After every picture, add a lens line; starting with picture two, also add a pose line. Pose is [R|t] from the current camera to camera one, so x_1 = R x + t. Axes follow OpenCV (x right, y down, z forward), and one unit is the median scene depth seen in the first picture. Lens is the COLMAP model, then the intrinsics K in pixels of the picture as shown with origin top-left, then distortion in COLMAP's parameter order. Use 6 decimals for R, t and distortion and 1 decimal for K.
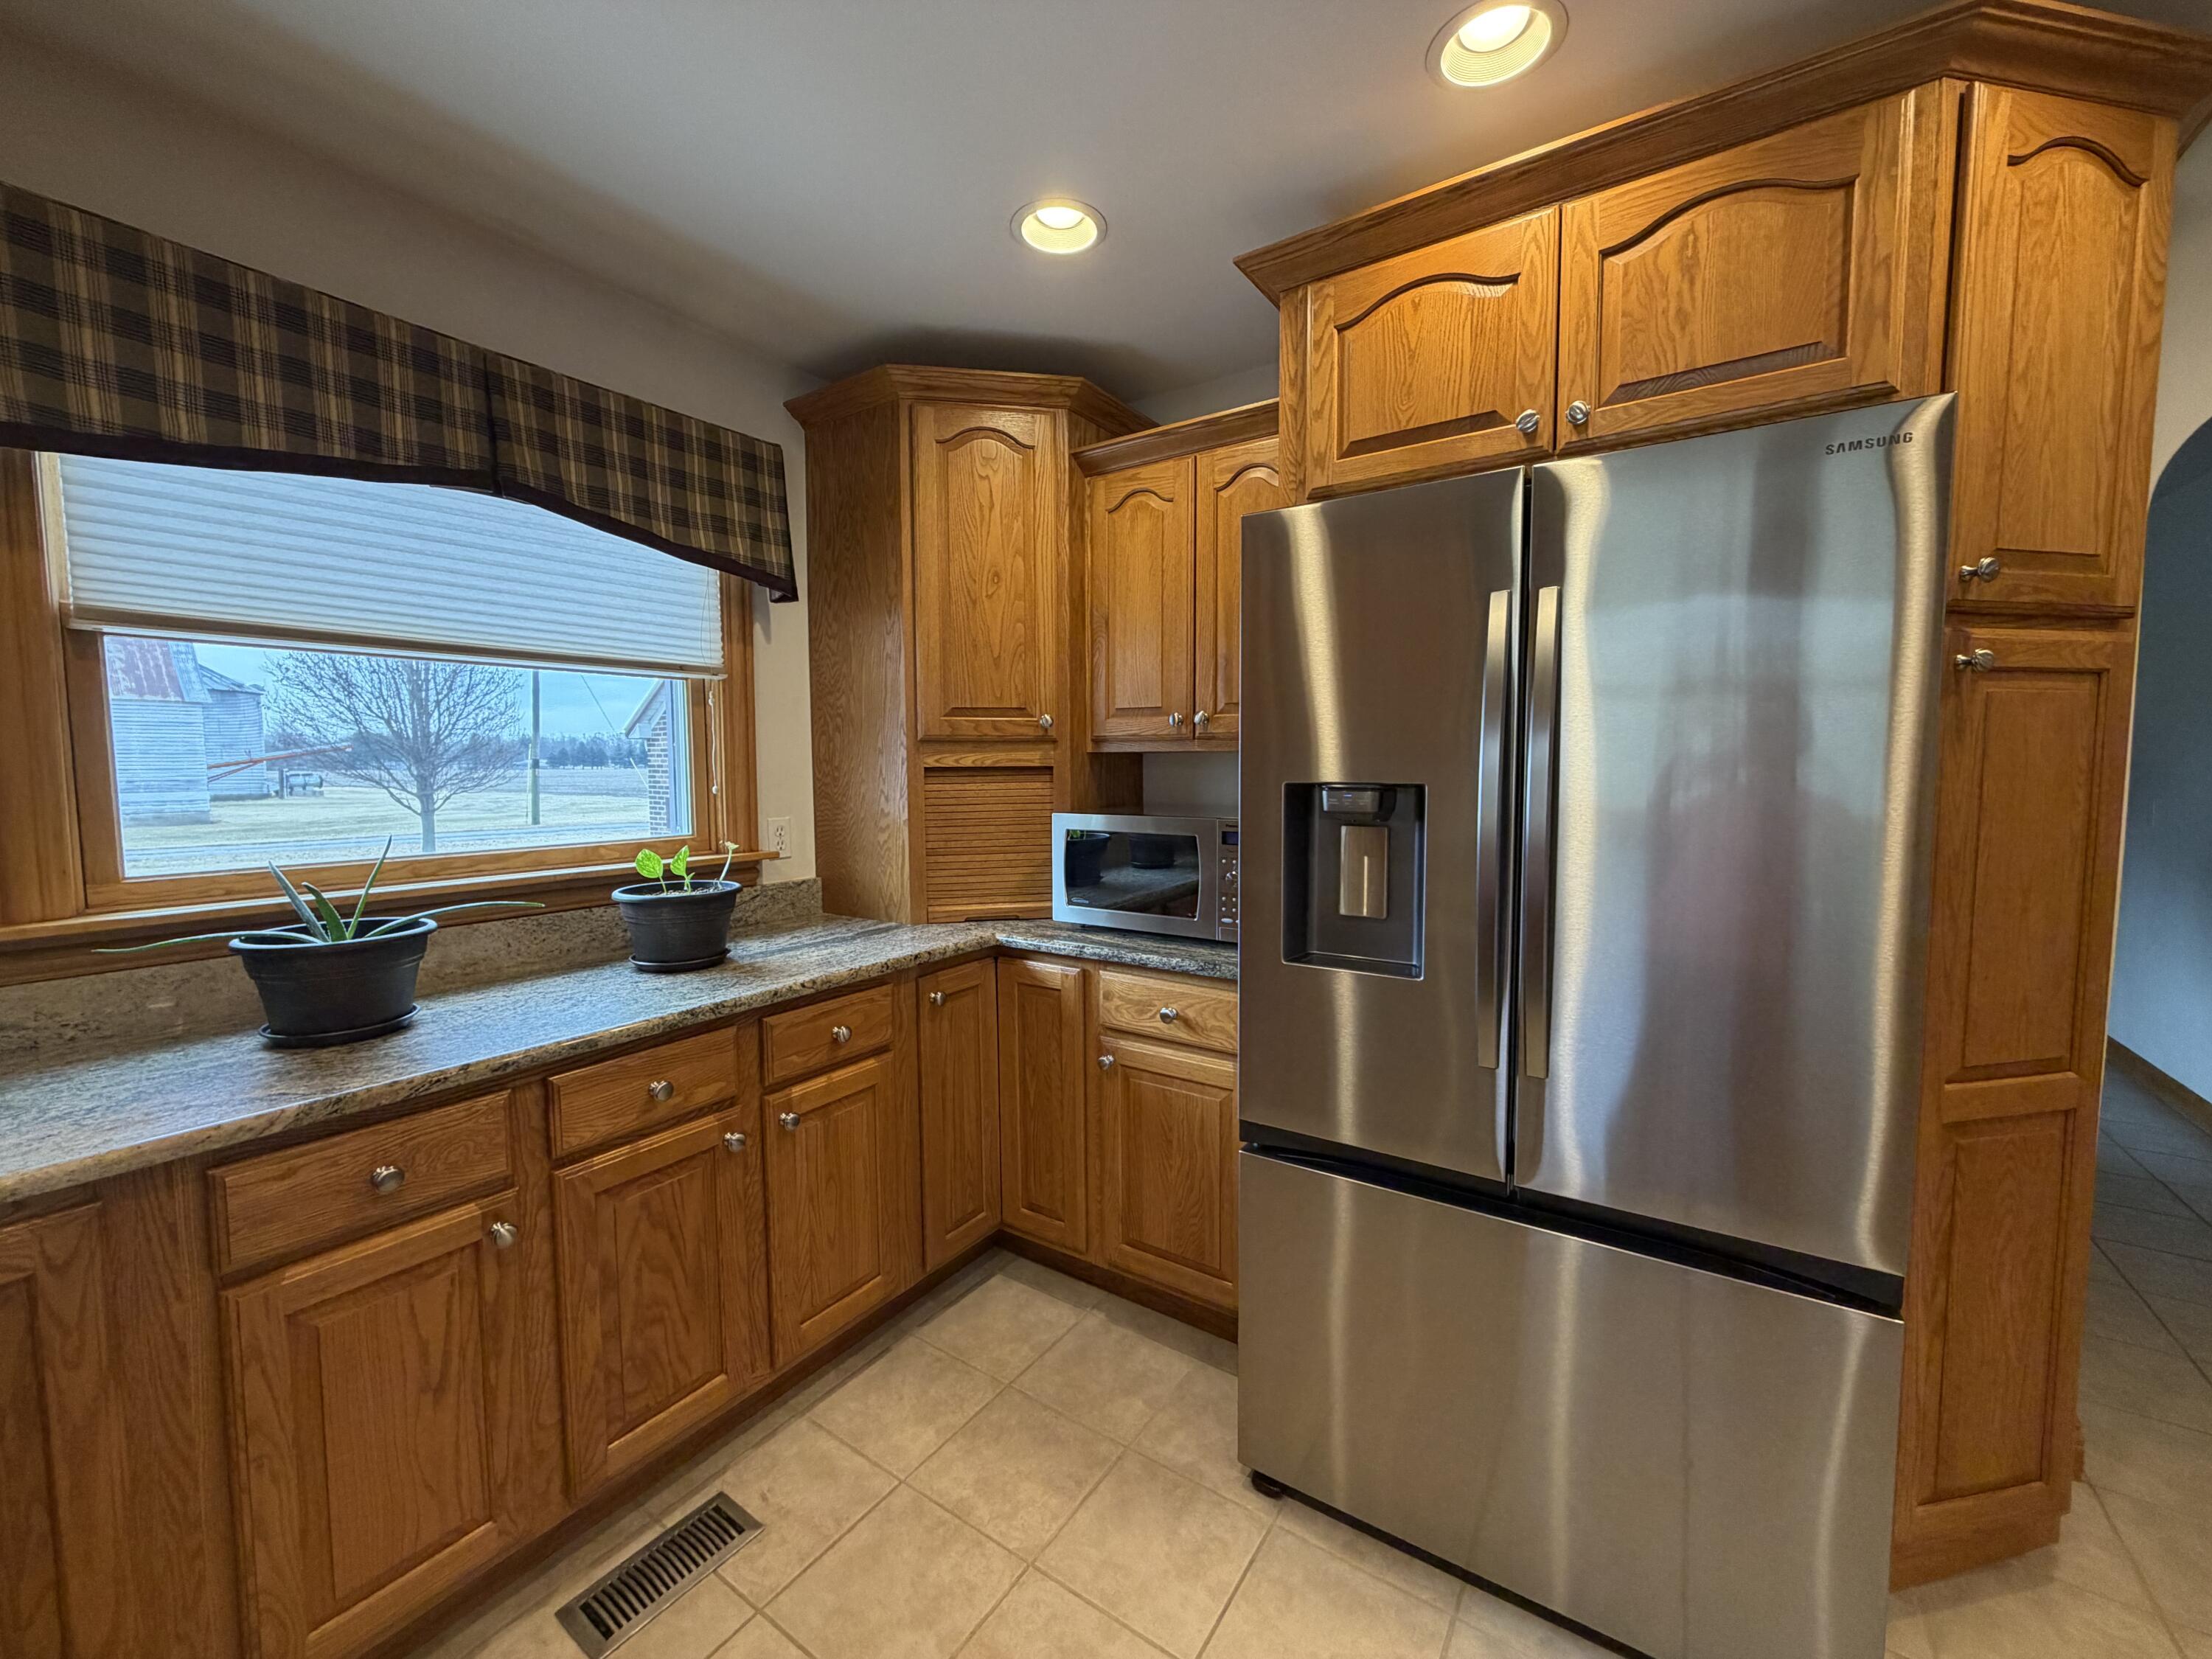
lens RADIAL K [[879.7, 0, 1101.4], [0, 879.7, 825.9], [0, 0, 1]] dist [-0.000291, 0.000267]
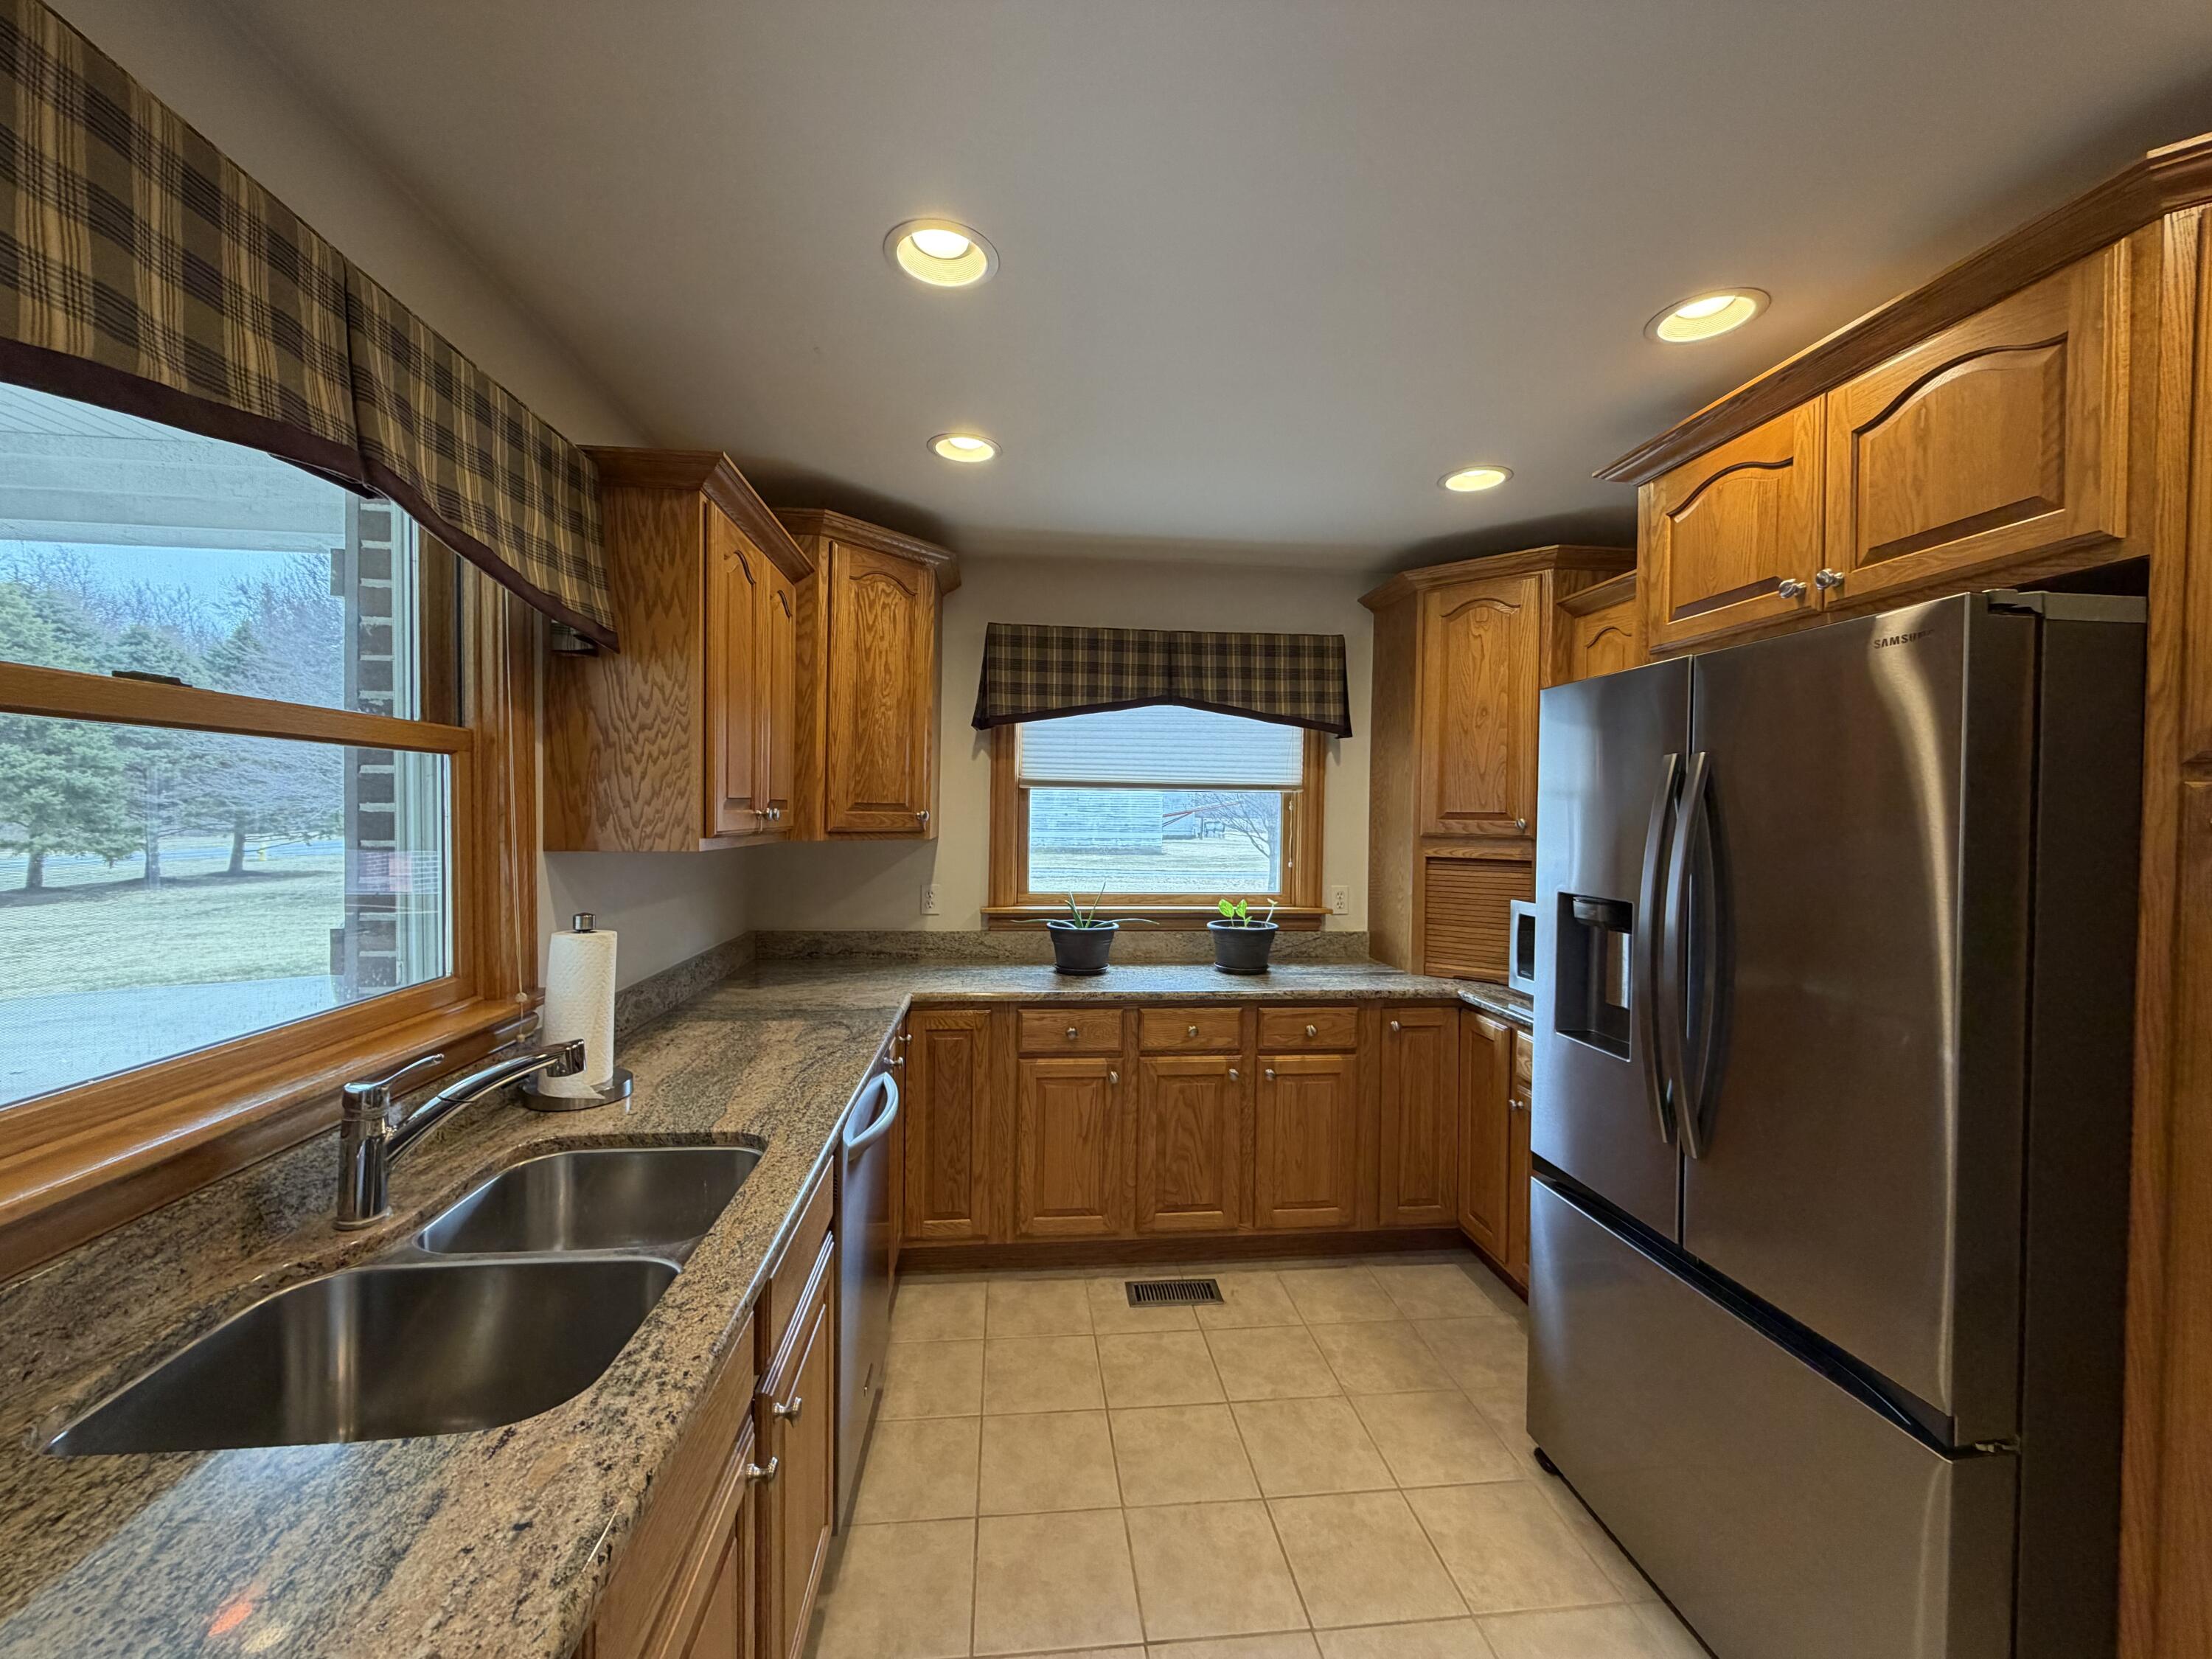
lens RADIAL K [[879.7, 0, 1101.4], [0, 879.7, 825.9], [0, 0, 1]] dist [-0.000291, 0.000267]
pose [[0.643080, 0.025205, -0.765384, 0.656227], [-0.071827, 0.997037, -0.027516, -0.053848], [0.762423, 0.072671, 0.642985, -0.305111]]
